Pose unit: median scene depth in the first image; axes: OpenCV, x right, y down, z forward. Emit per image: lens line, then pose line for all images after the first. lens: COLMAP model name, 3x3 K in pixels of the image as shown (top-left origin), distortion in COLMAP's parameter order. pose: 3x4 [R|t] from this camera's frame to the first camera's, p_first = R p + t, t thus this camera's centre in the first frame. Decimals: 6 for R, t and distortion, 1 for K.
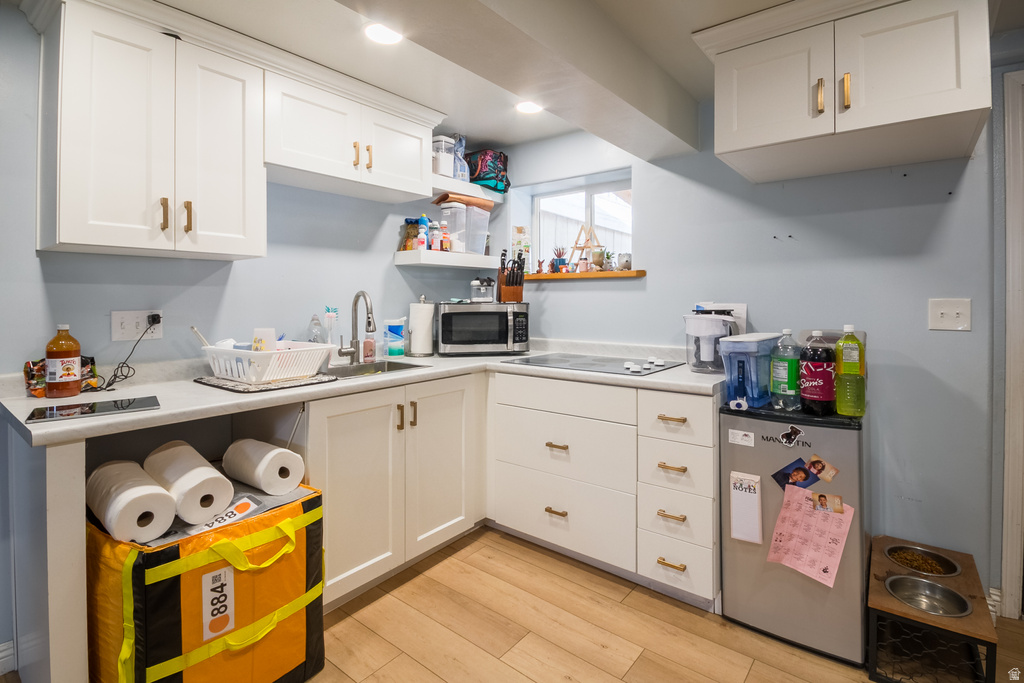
lens RADIAL K [[488.5, 0, 495.1], [0, 488.5, 295.8], [0, 0, 1]] dist [-0.001927, 0.000095]
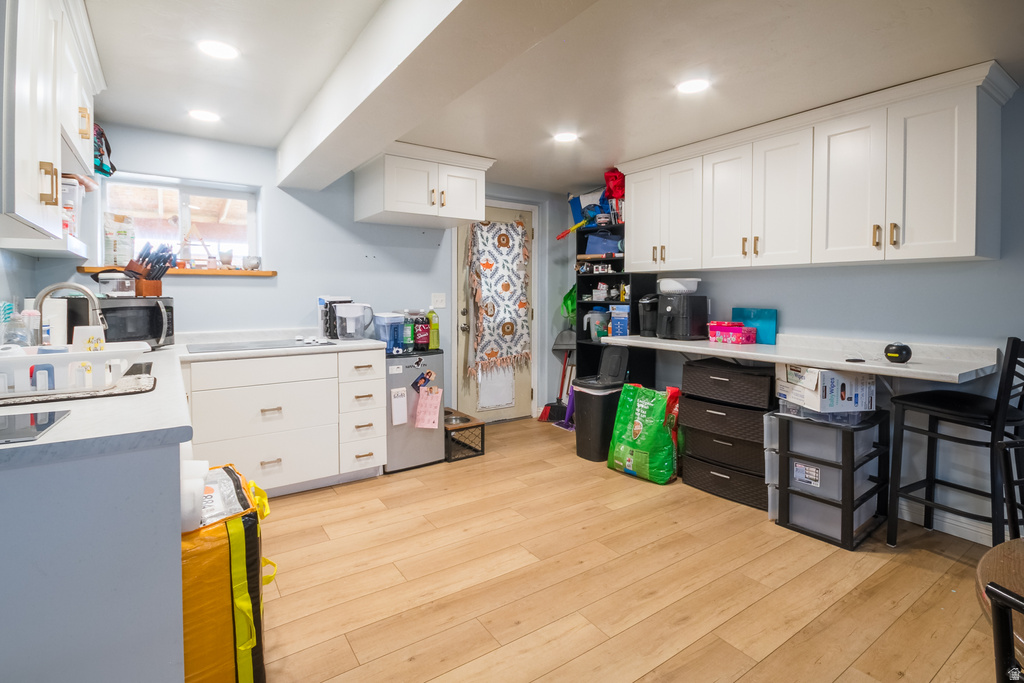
lens RADIAL K [[488.5, 0, 495.1], [0, 488.5, 295.8], [0, 0, 1]] dist [-0.001927, 0.000095]
pose [[0.327744, -0.000792, 0.944766, -1.093907], [-0.005281, 0.999982, 0.002670, 0.009033], [-0.944752, -0.005864, 0.327734, 0.055223]]
